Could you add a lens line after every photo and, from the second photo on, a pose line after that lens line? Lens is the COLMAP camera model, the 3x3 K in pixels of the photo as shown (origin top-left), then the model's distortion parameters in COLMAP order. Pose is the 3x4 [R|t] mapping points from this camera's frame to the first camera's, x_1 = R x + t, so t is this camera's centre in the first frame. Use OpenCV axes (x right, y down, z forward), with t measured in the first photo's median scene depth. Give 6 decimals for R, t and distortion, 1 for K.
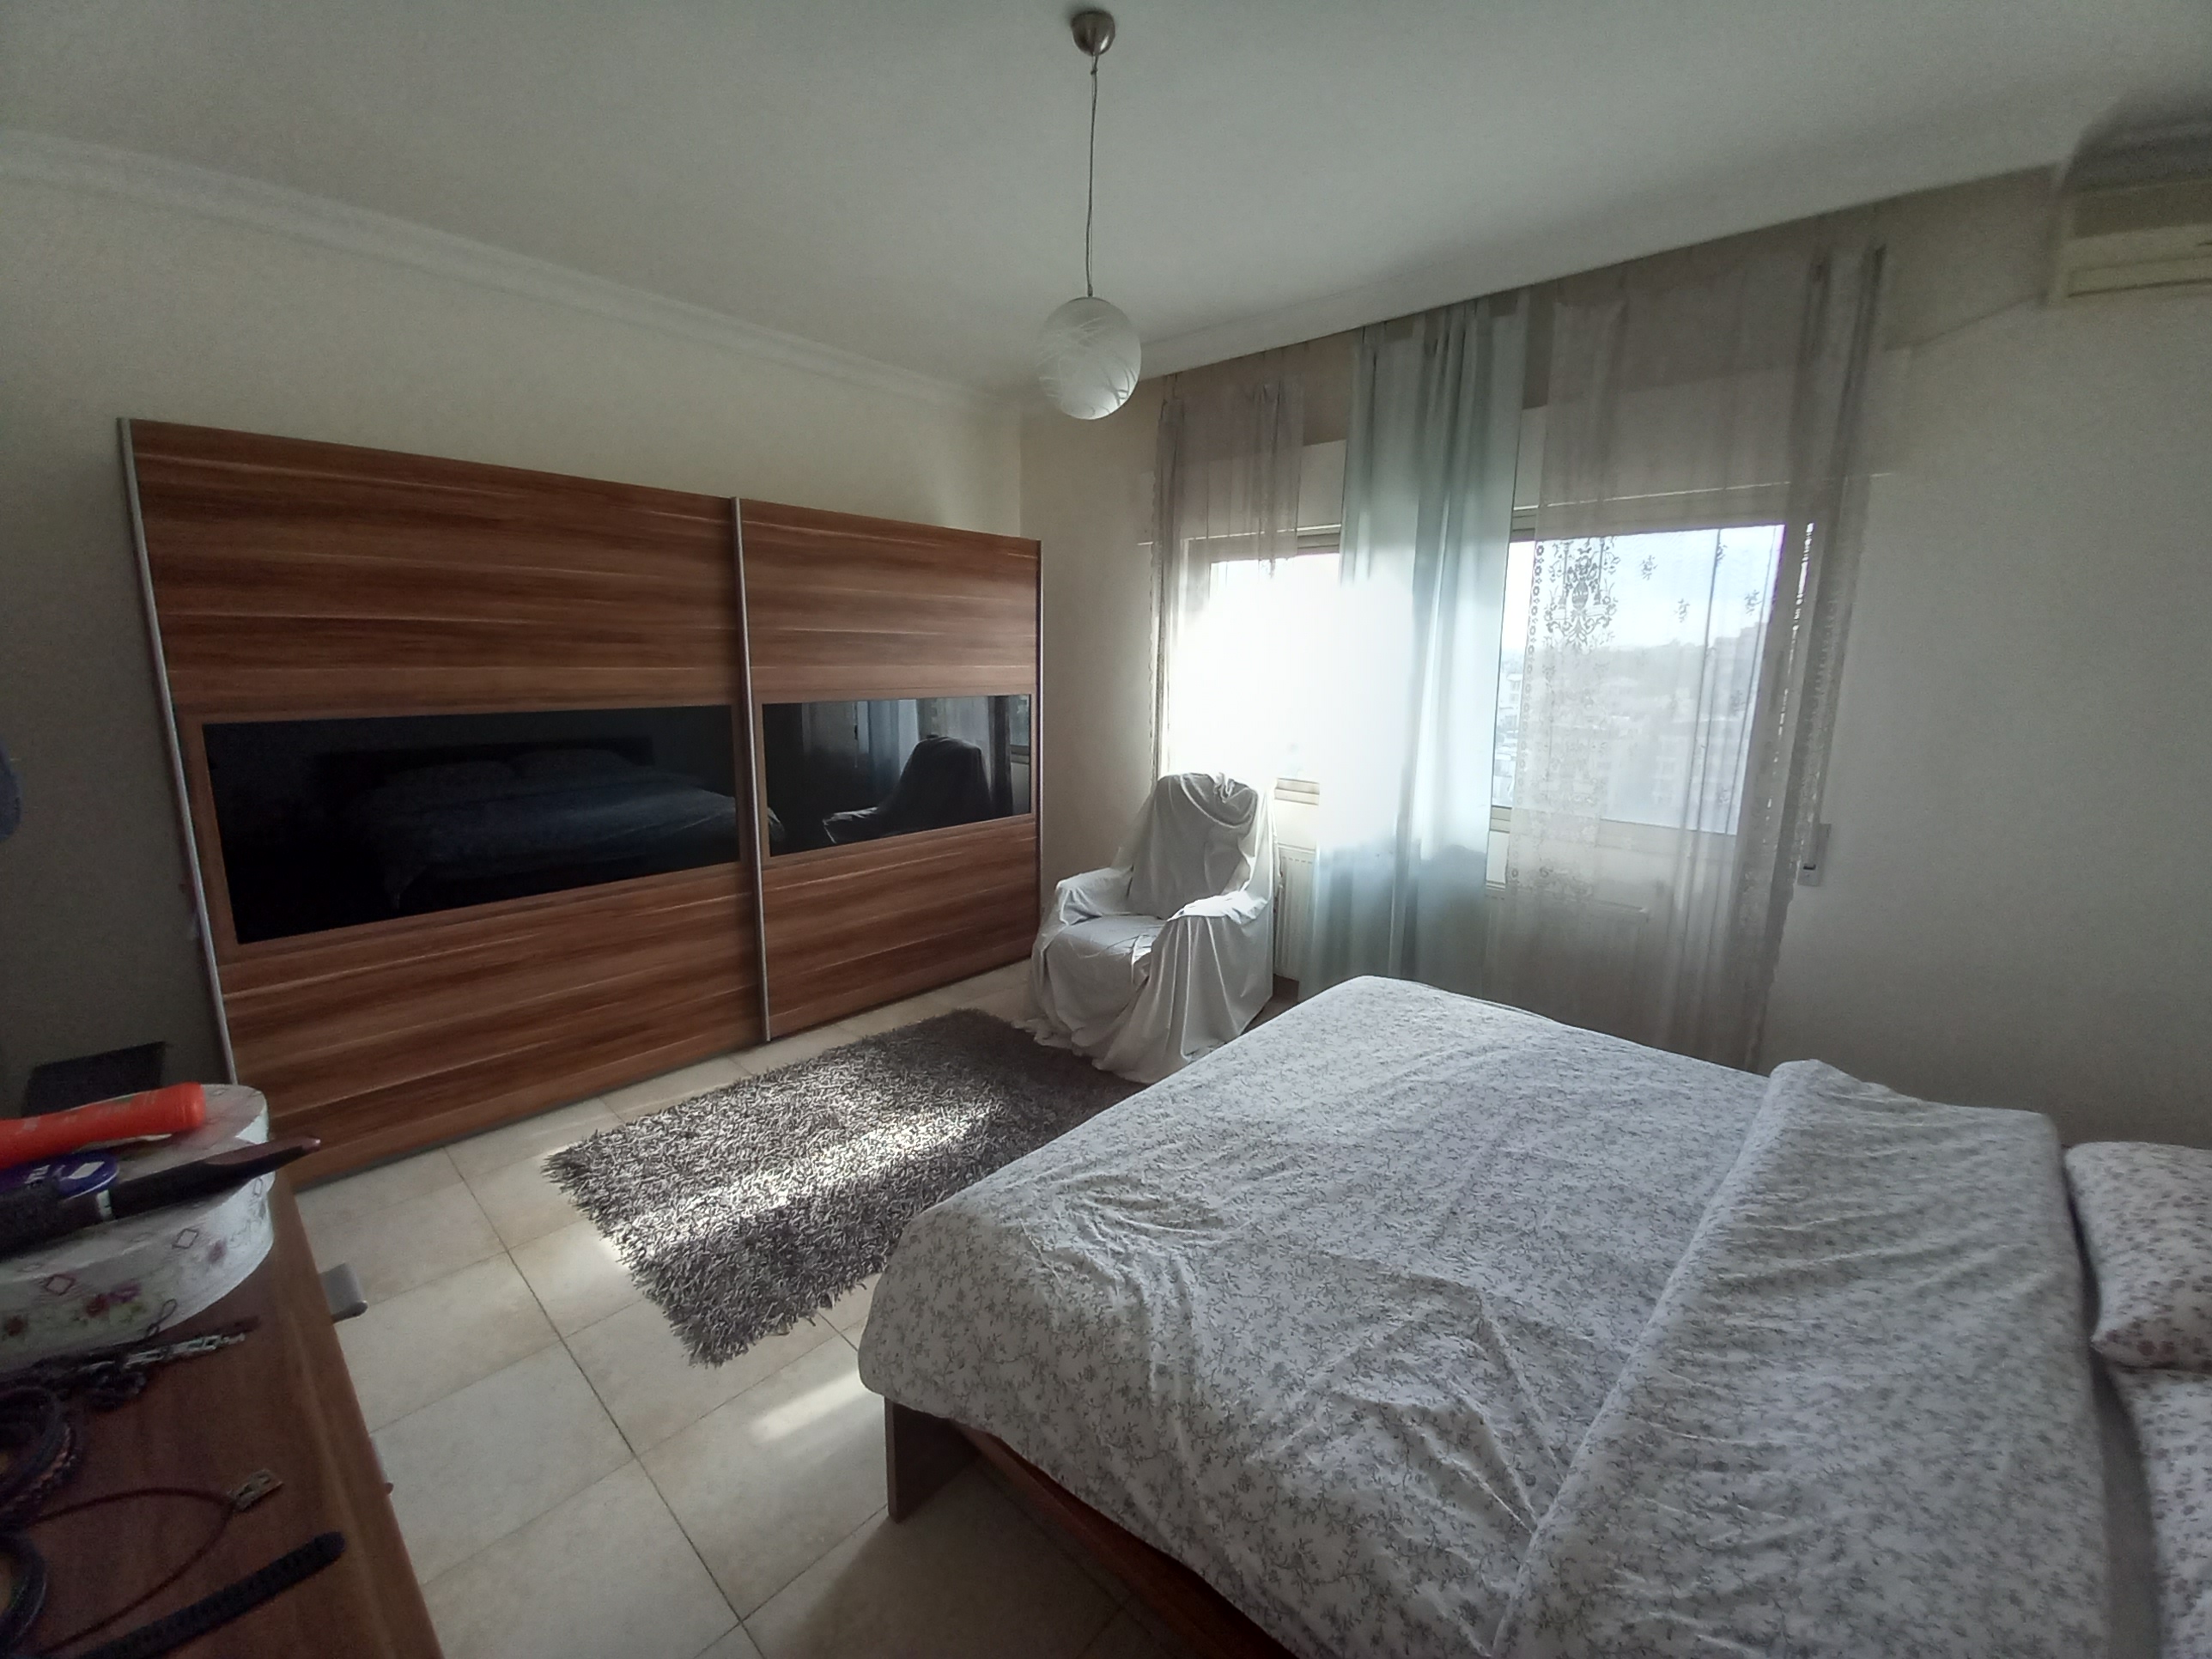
lens RADIAL K [[881.9, 0, 1106.0], [0, 881.9, 829.5], [0, 0, 1]] dist [0.014145, -0.015974]
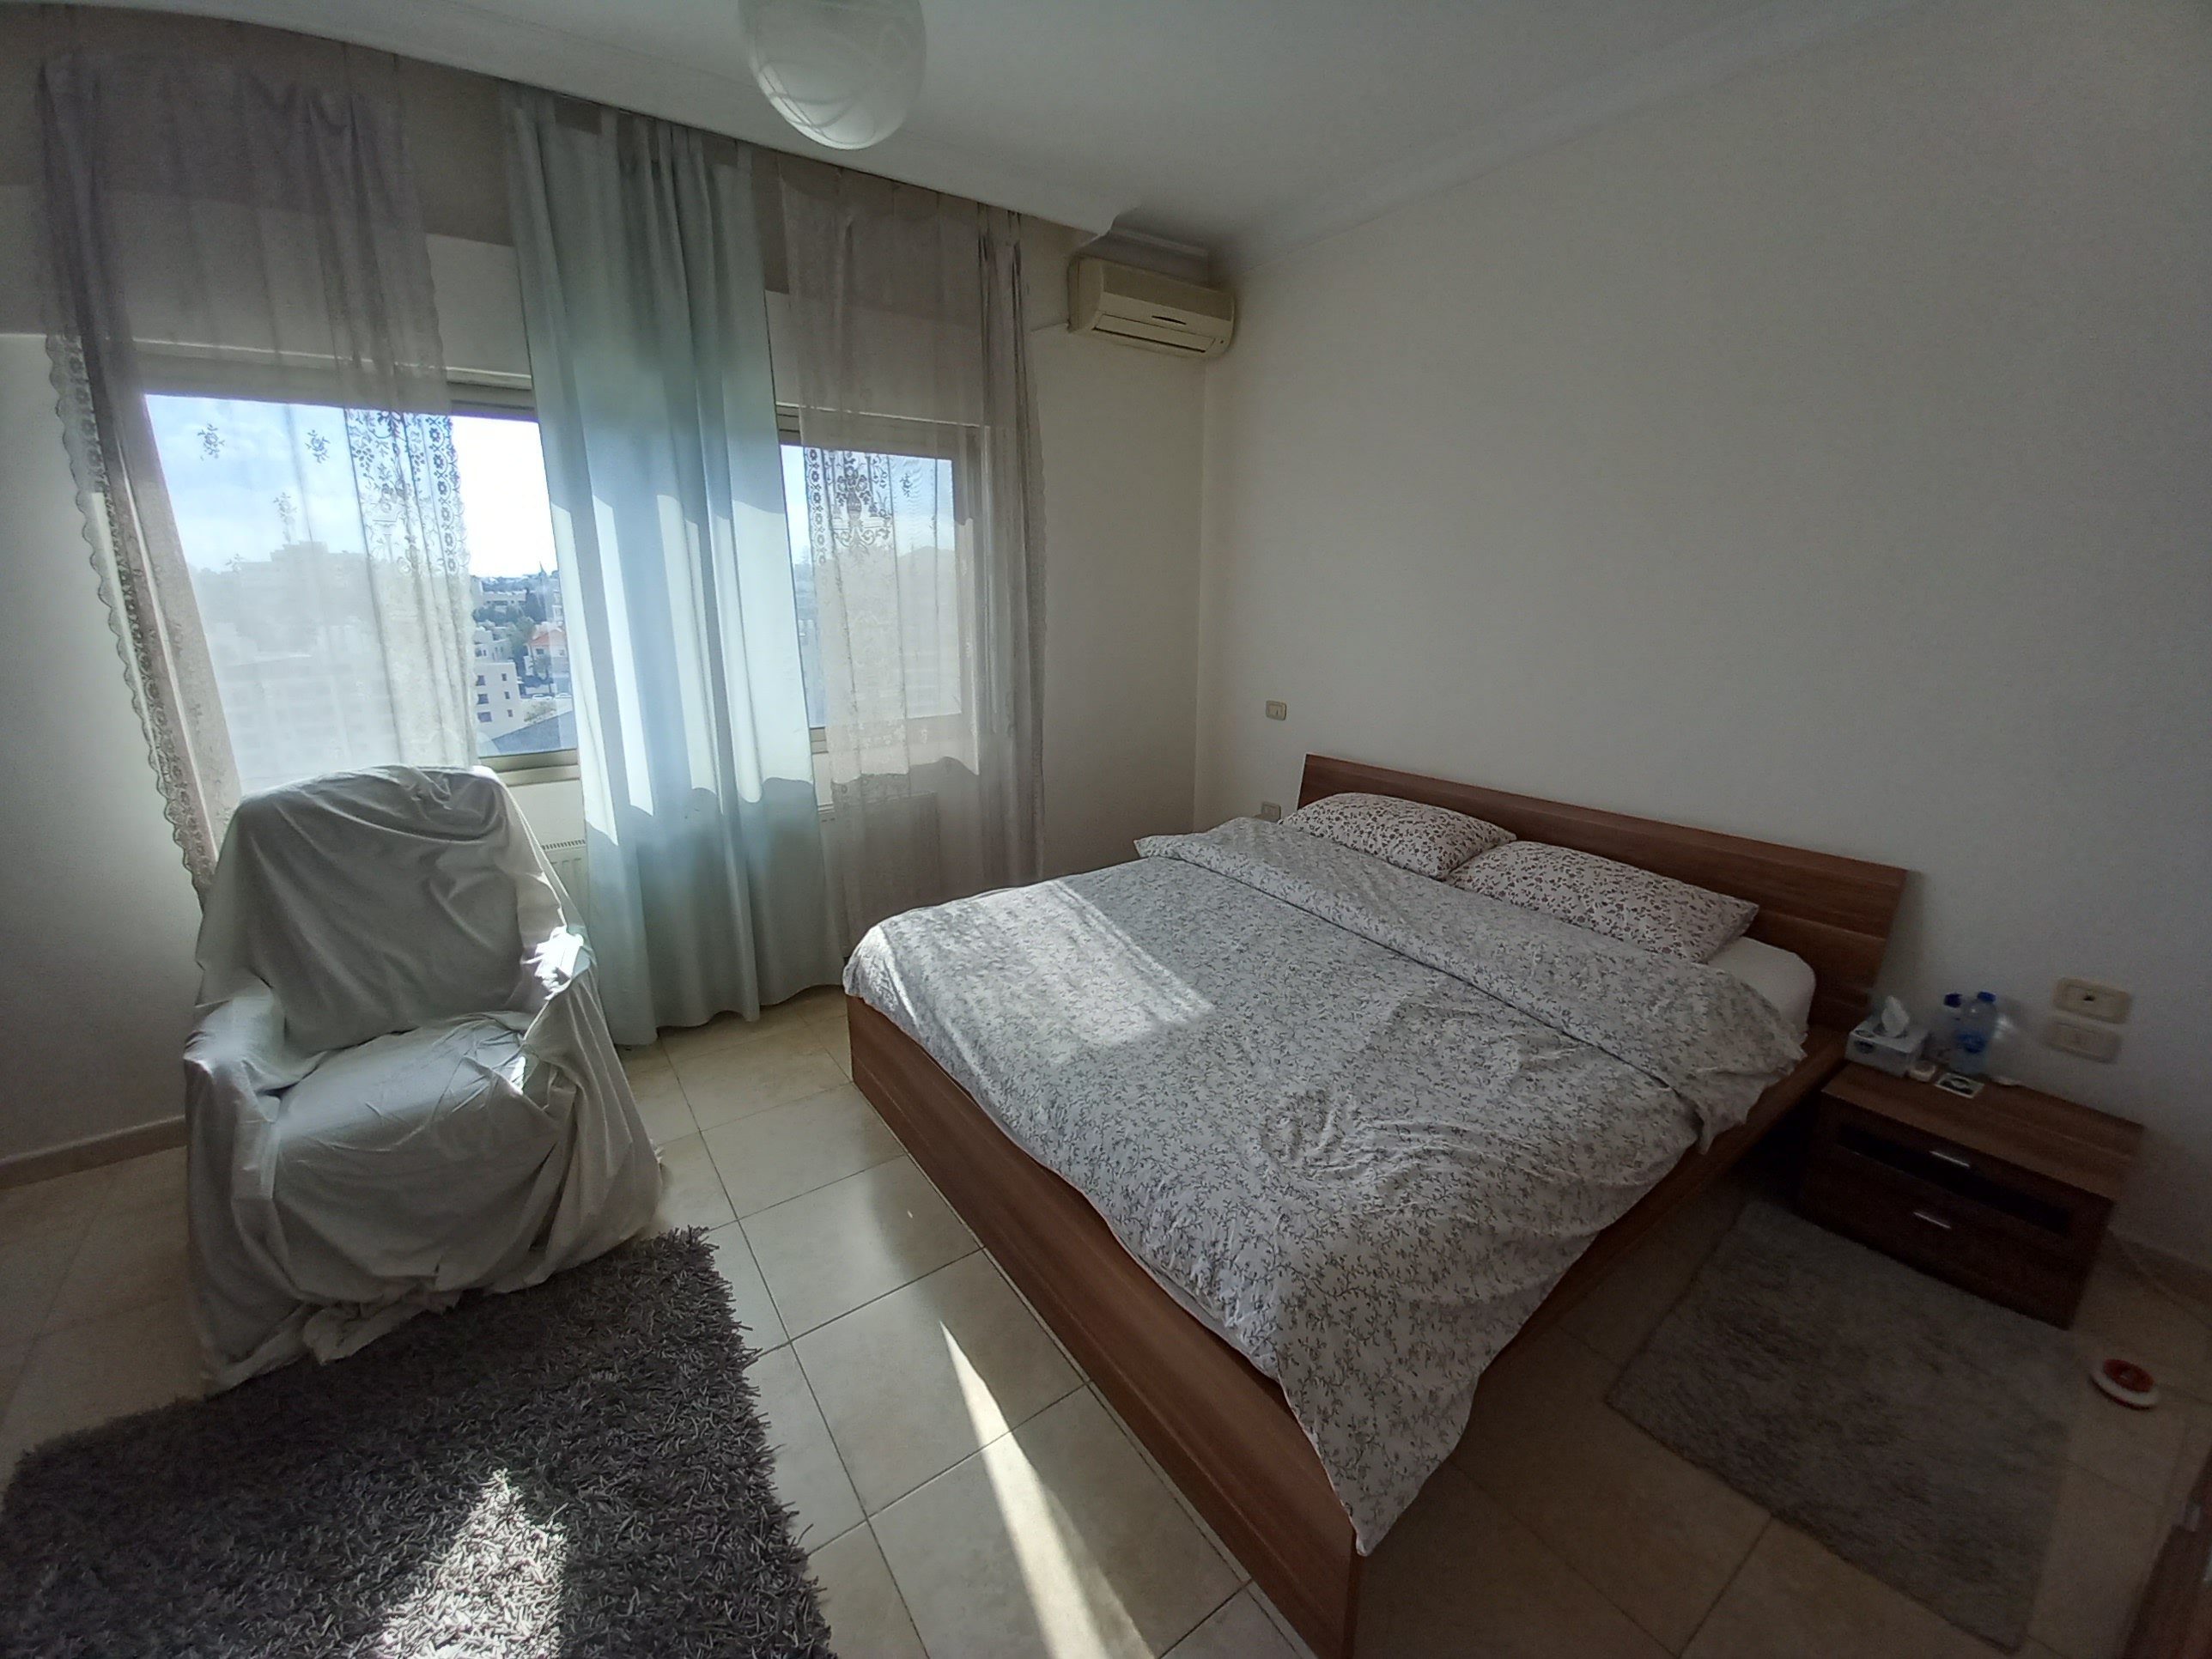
lens RADIAL K [[881.9, 0, 1106.0], [0, 881.9, 829.5], [0, 0, 1]] dist [0.014145, -0.015974]
pose [[0.197869, -0.273028, 0.941437, -0.619454], [0.201080, 0.951307, 0.233628, -0.118351], [-0.959382, 0.143076, 0.243135, 0.694654]]
